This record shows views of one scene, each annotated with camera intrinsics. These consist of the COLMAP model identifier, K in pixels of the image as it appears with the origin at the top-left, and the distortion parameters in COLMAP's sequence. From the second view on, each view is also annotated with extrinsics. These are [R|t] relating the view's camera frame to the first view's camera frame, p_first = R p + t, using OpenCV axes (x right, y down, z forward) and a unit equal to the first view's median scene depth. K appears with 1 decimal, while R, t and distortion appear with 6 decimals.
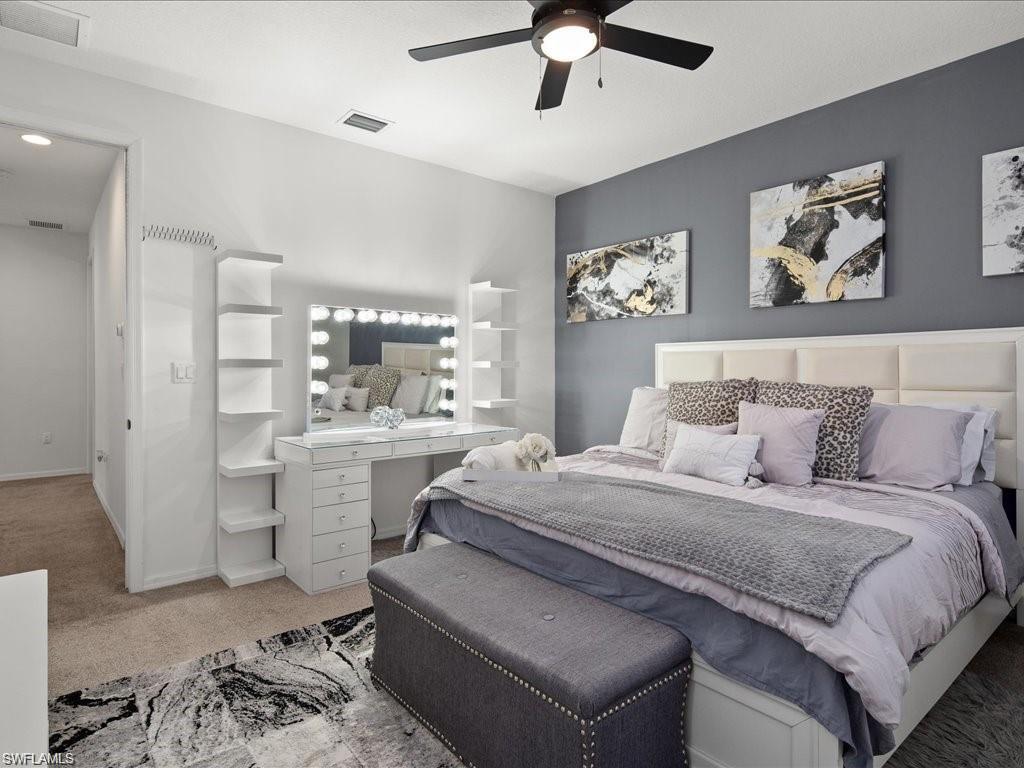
lens RADIAL K [[554.6, 0, 496.2], [0, 554.6, 366.6], [0, 0, 1]] dist [0.007788, -0.000788]
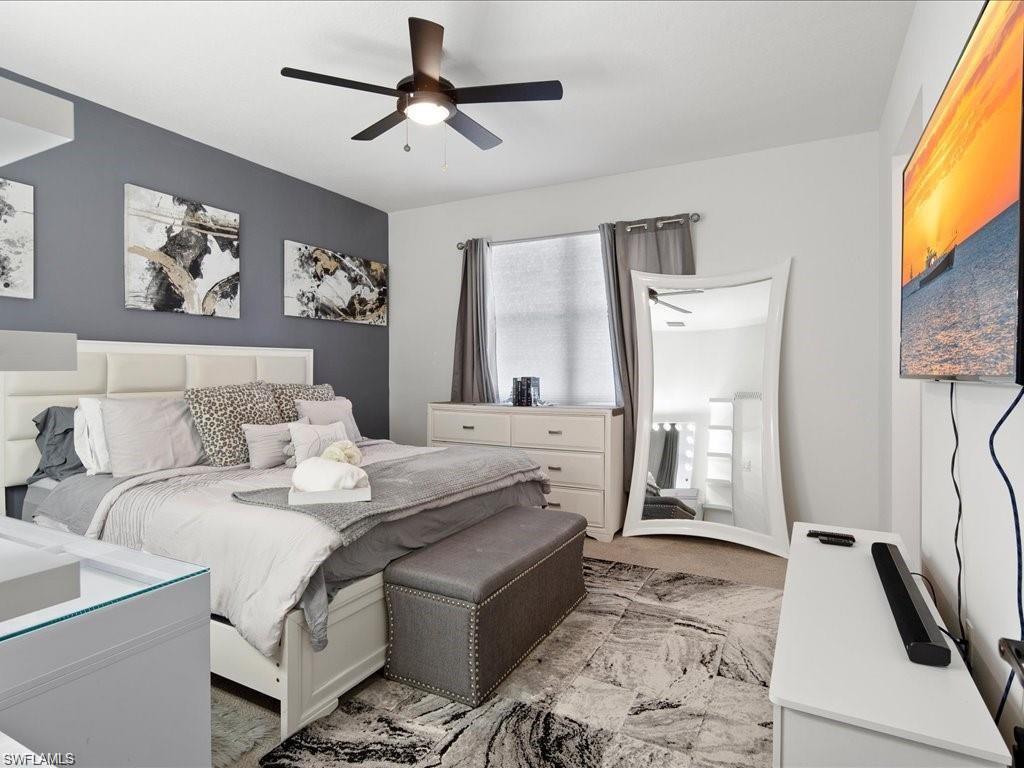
lens RADIAL K [[554.6, 0, 512.5], [0, 554.6, 380.6], [0, 0, 1]] dist [0.007788, -0.000788]
pose [[-0.382176, -0.011670, 0.924016, -0.723393], [-0.000011, 0.999920, 0.012624, 0.004340], [-0.924090, 0.004814, -0.382146, 0.859545]]
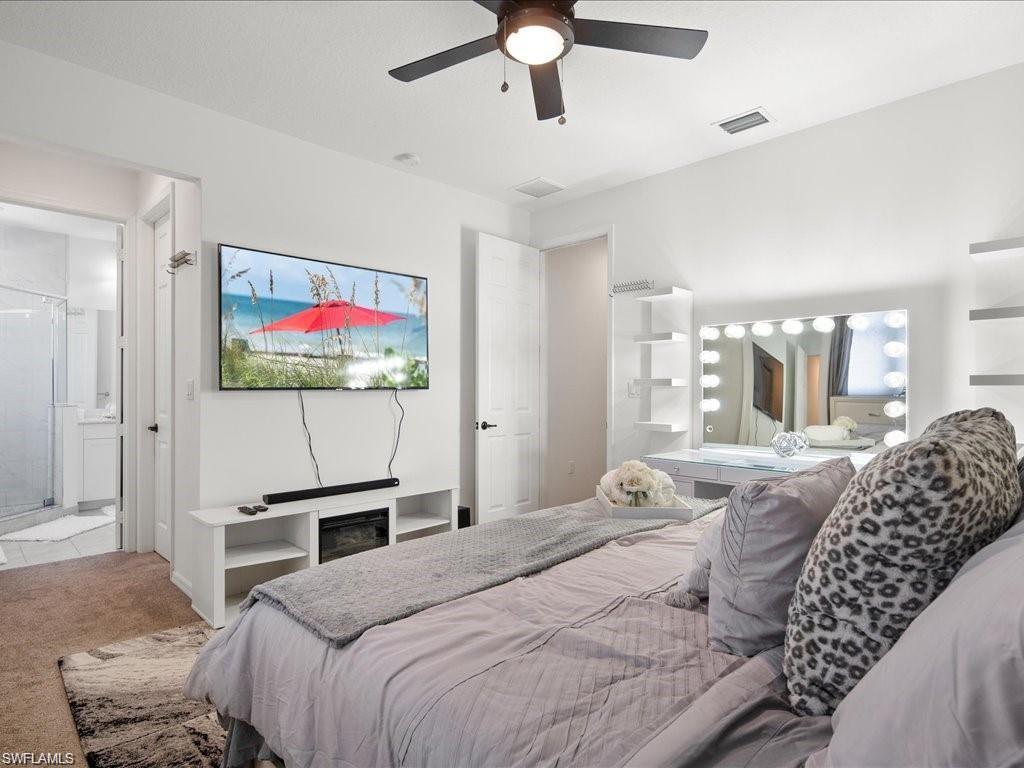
lens RADIAL K [[554.6, 0, 510.0], [0, 554.6, 386.6], [0, 0, 1]] dist [0.007788, -0.000788]
pose [[0.096737, 0.000545, -0.995310, 0.718941], [-0.002641, 0.999996, 0.000291, 0.004223], [0.995307, 0.002601, 0.096738, 0.572292]]
